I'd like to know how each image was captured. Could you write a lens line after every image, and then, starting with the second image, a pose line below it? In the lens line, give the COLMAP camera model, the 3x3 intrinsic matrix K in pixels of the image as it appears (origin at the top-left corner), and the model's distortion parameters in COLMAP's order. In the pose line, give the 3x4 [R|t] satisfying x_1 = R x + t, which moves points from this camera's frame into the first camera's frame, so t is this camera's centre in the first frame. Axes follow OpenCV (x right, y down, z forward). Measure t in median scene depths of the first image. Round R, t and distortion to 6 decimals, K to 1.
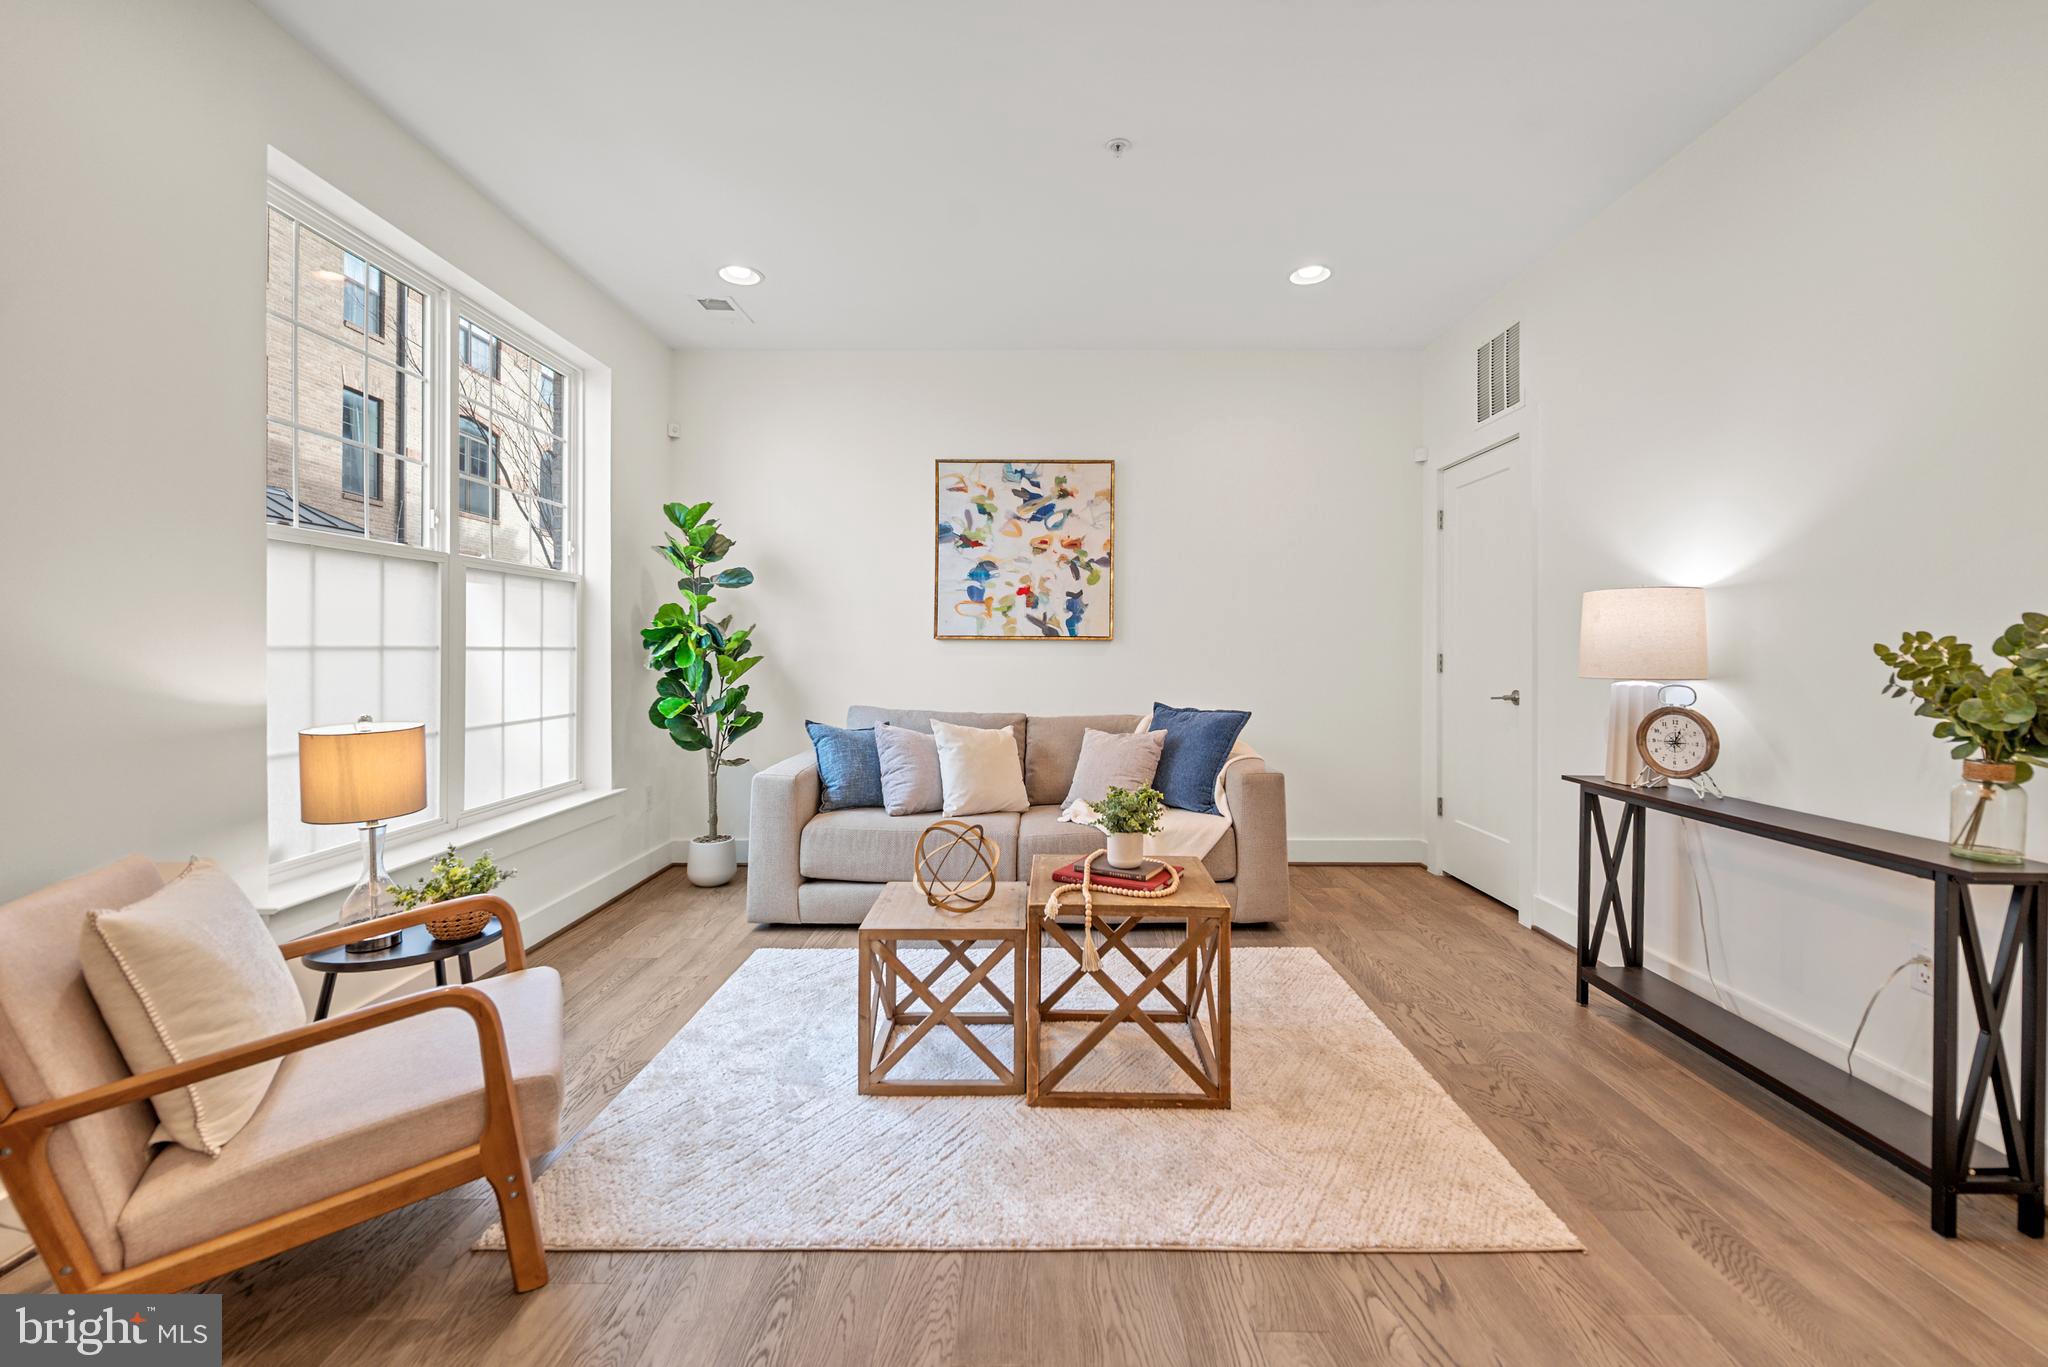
lens RADIAL K [[818.5, 0, 1020.8], [0, 818.5, 657.7], [0, 0, 1]] dist [-0.000383, -0.000122]
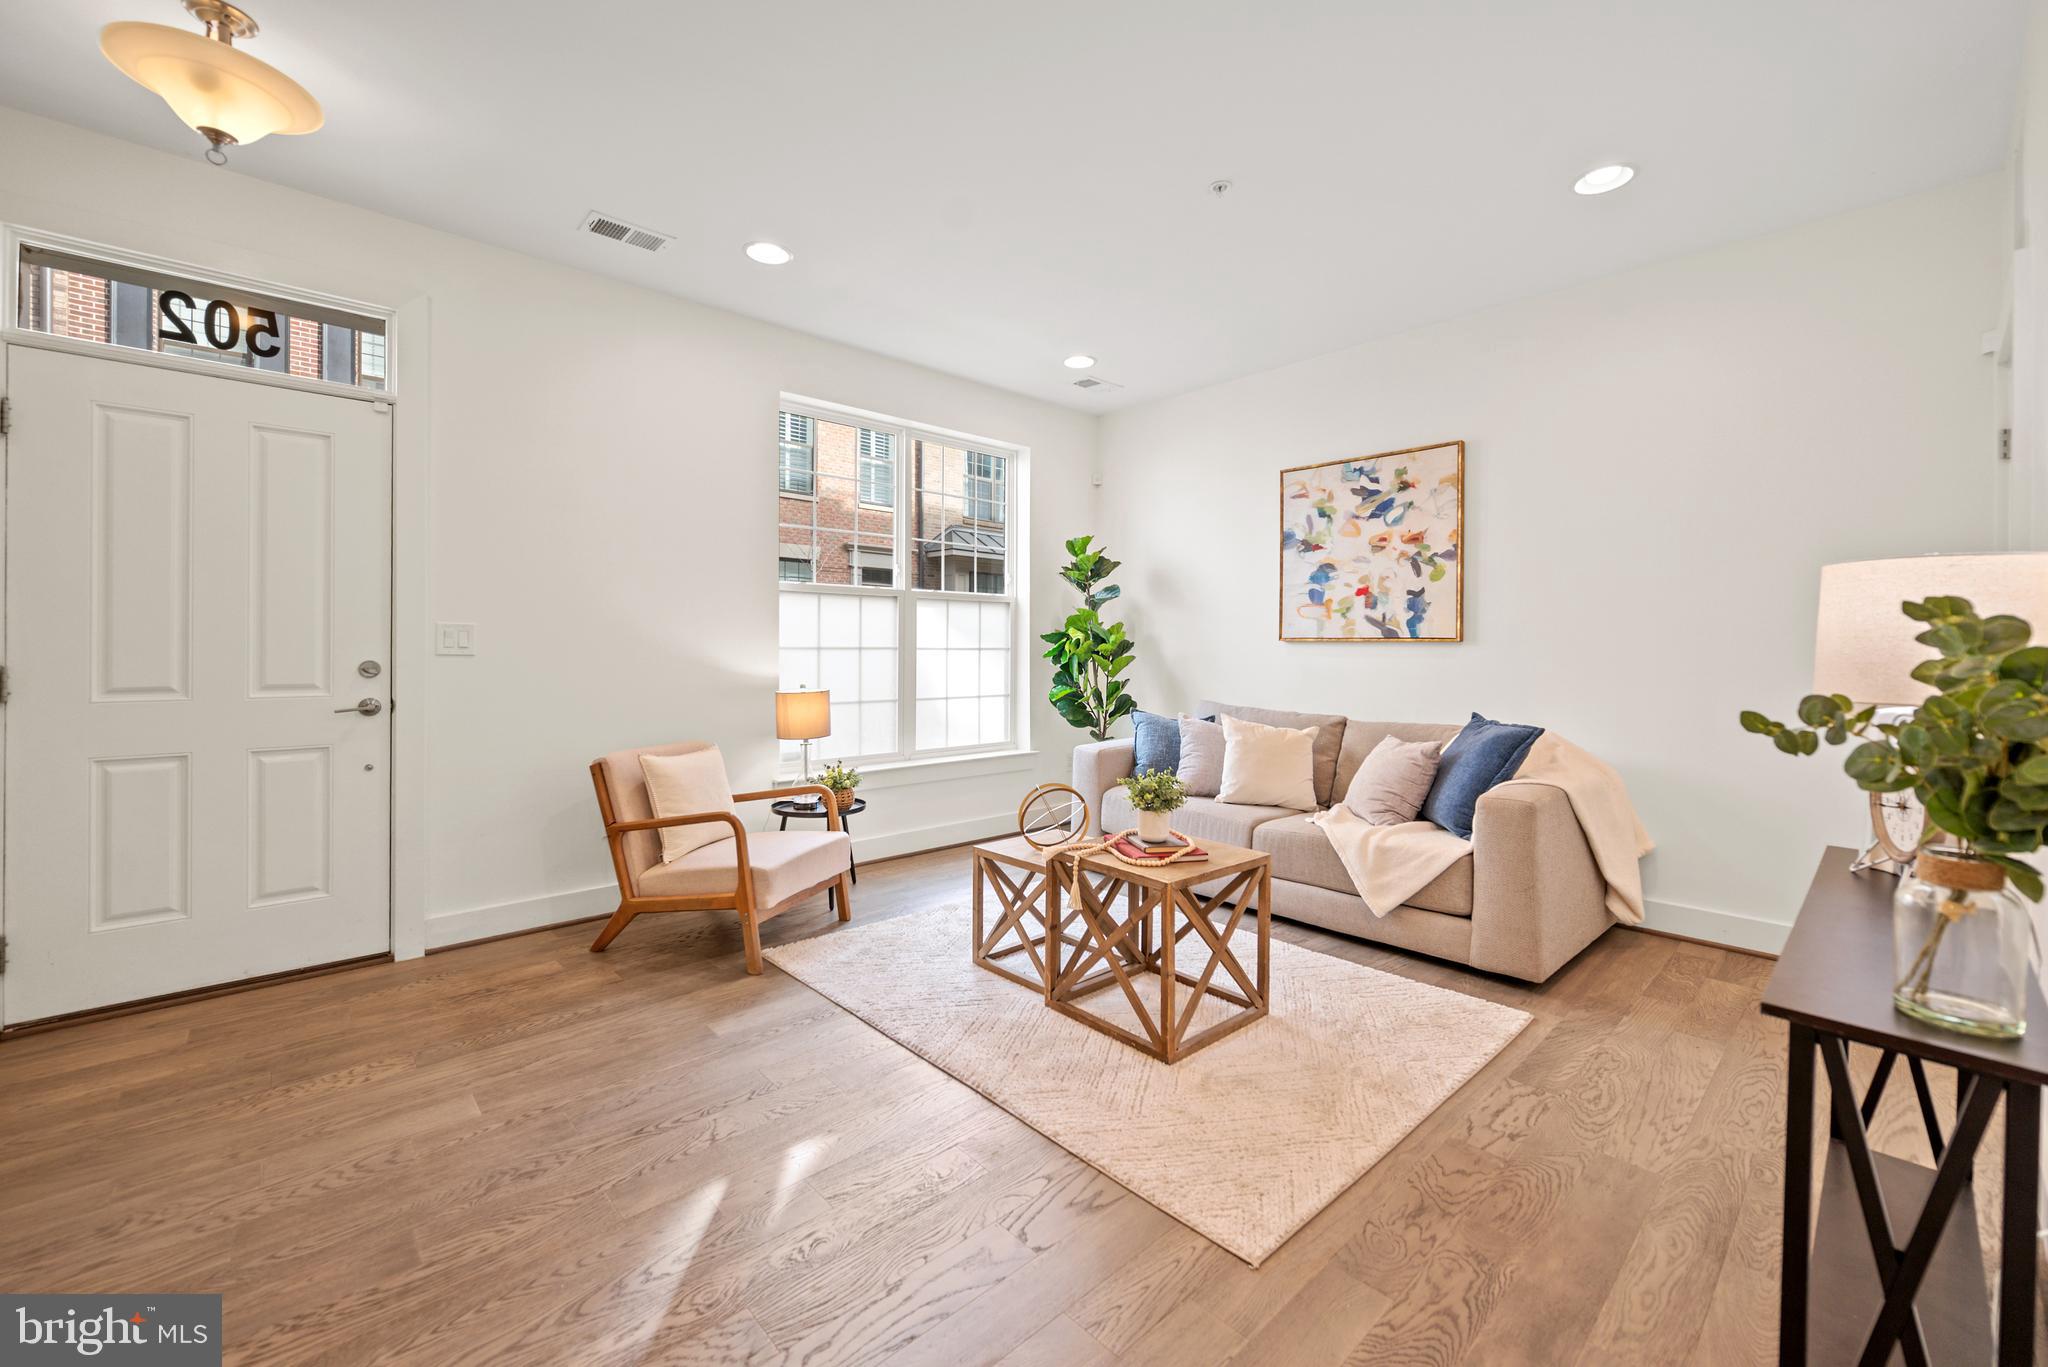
lens RADIAL K [[820.2, 0, 1027.3], [0, 820.2, 651.9], [0, 0, 1]] dist [-0.001560, 0.000352]
pose [[0.683142, 0.006191, -0.730259, 0.445311], [-0.012044, 0.999924, -0.002790, -0.002063], [0.730186, 0.010701, 0.683164, 0.043309]]
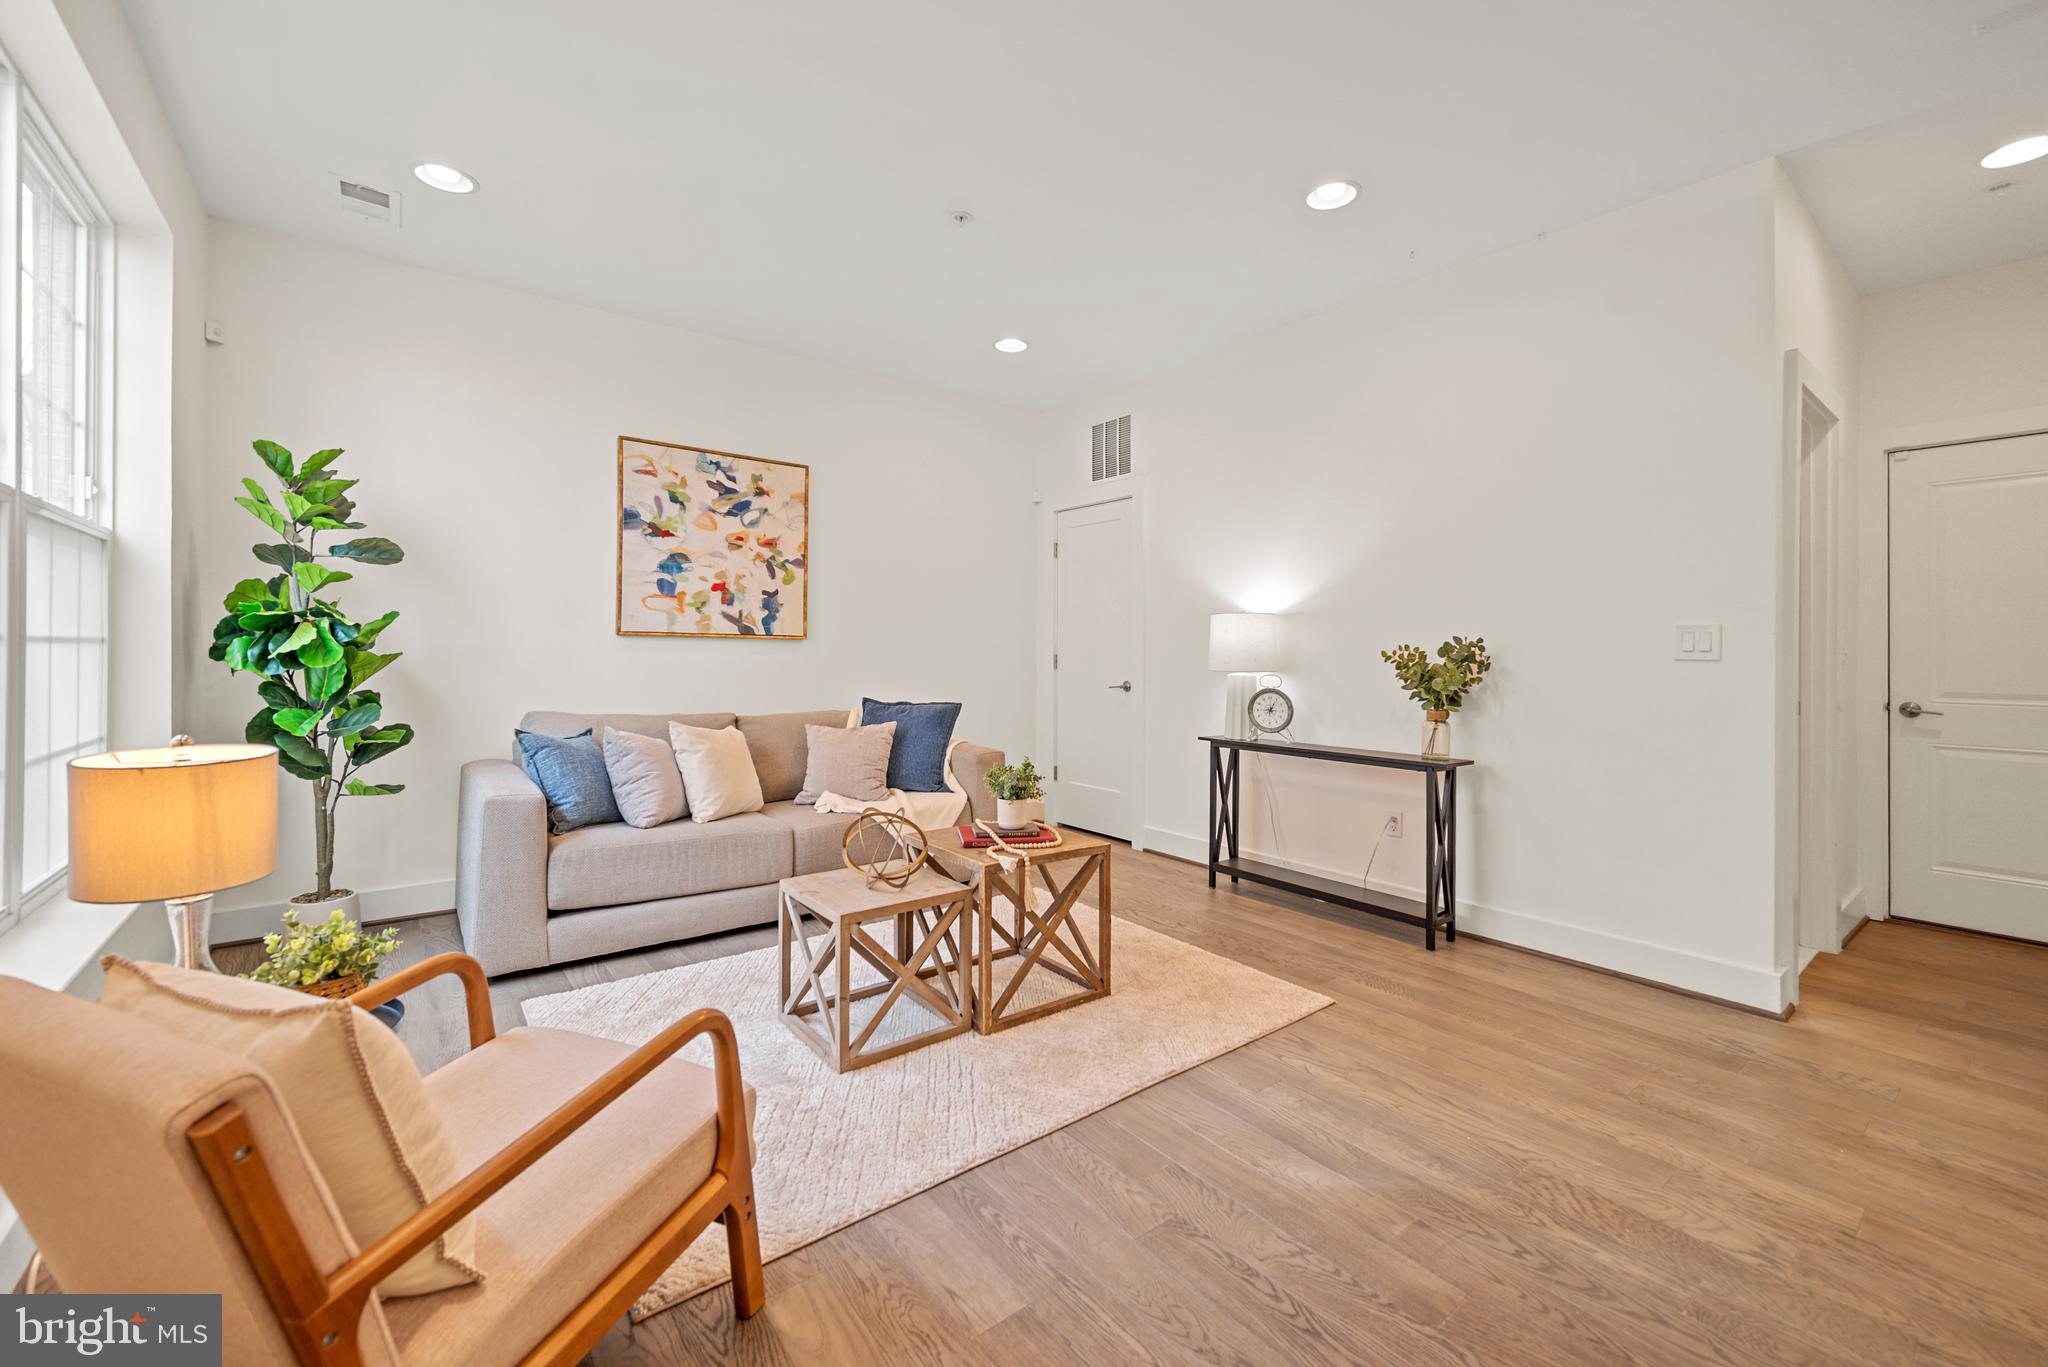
lens RADIAL K [[818.5, 0, 1020.8], [0, 818.5, 657.7], [0, 0, 1]] dist [-0.000383, -0.000122]
pose [[0.790004, 0.002783, 0.613096, -0.308090], [-0.003341, 0.999994, -0.000235, 0.001038], [-0.613093, -0.001863, 0.790008, 0.016174]]
